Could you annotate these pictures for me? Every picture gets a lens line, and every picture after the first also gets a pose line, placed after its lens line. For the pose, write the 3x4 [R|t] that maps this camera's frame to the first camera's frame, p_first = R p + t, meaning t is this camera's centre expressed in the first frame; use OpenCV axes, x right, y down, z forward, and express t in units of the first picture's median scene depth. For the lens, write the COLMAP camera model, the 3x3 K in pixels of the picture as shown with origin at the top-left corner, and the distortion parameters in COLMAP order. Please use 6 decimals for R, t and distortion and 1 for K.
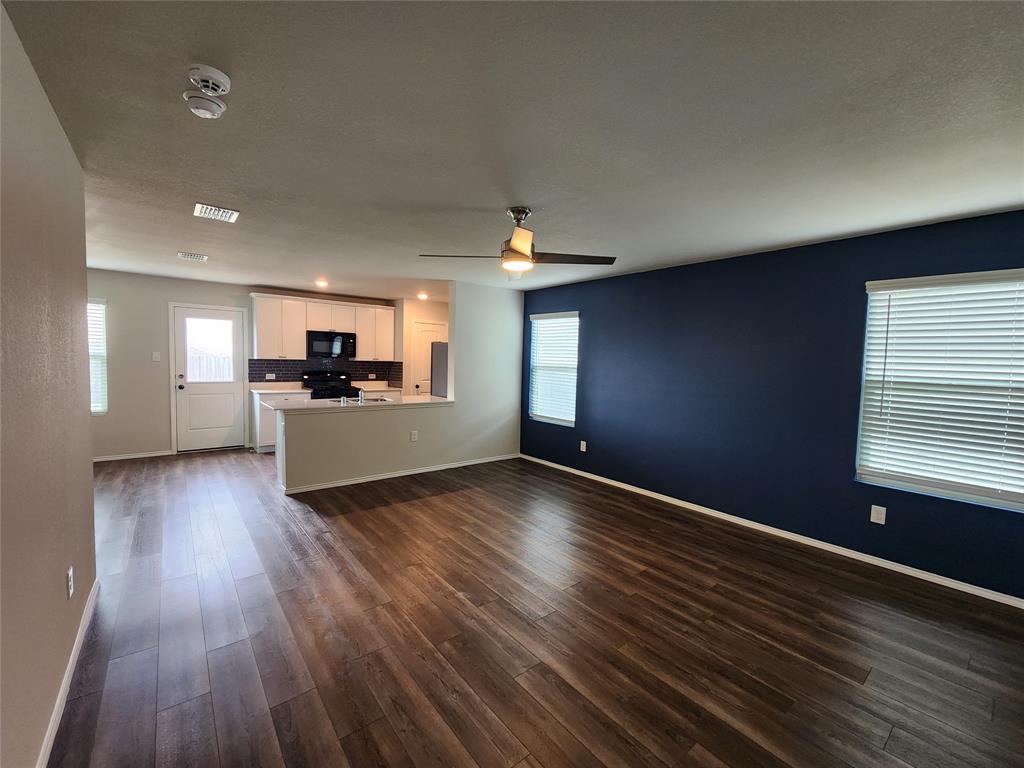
lens RADIAL K [[425.0, 0, 507.8], [0, 425.0, 385.9], [0, 0, 1]] dist [0.000941, -0.000084]
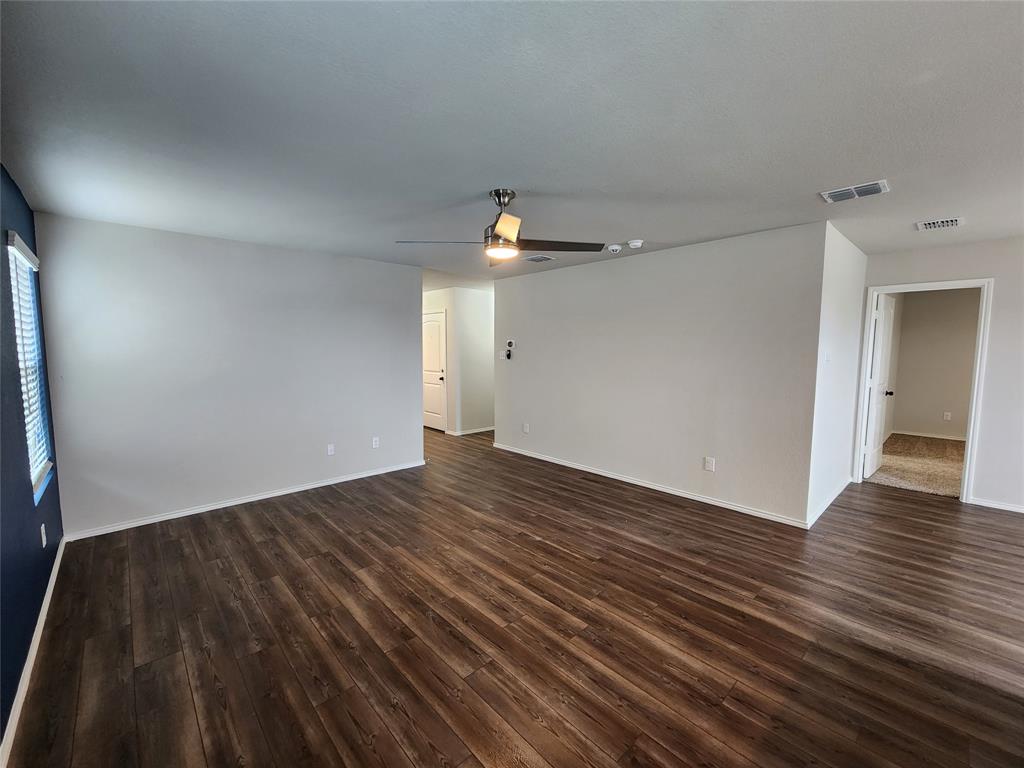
lens RADIAL K [[421.5, 0, 507.8], [0, 421.5, 381.4], [0, 0, 1]] dist [0.006599, -0.000537]
pose [[-0.997294, -0.020724, -0.070538, 0.064171], [-0.030568, 0.989469, 0.141479, -0.122083], [0.066864, 0.143252, -0.987425, 1.796083]]
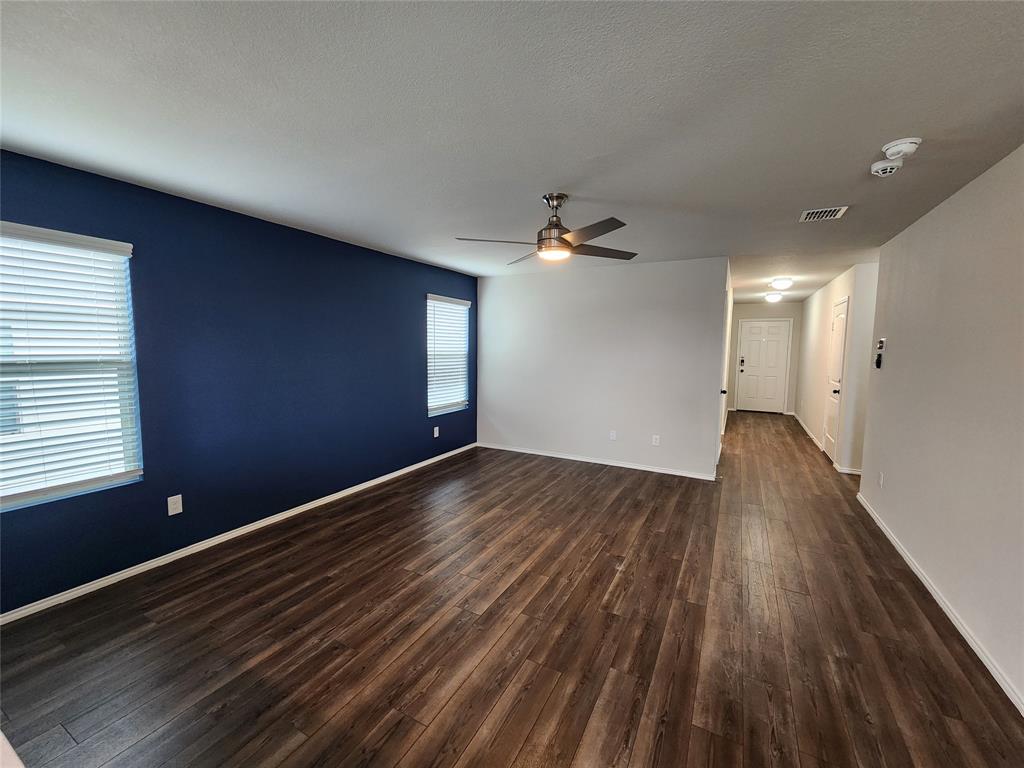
lens RADIAL K [[421.5, 0, 507.8], [0, 421.5, 381.4], [0, 0, 1]] dist [0.006599, -0.000537]
pose [[-0.386485, -0.109488, 0.915774, -0.780848], [0.037305, 0.990260, 0.134137, -0.118005], [-0.921541, 0.086005, -0.378636, 1.356916]]
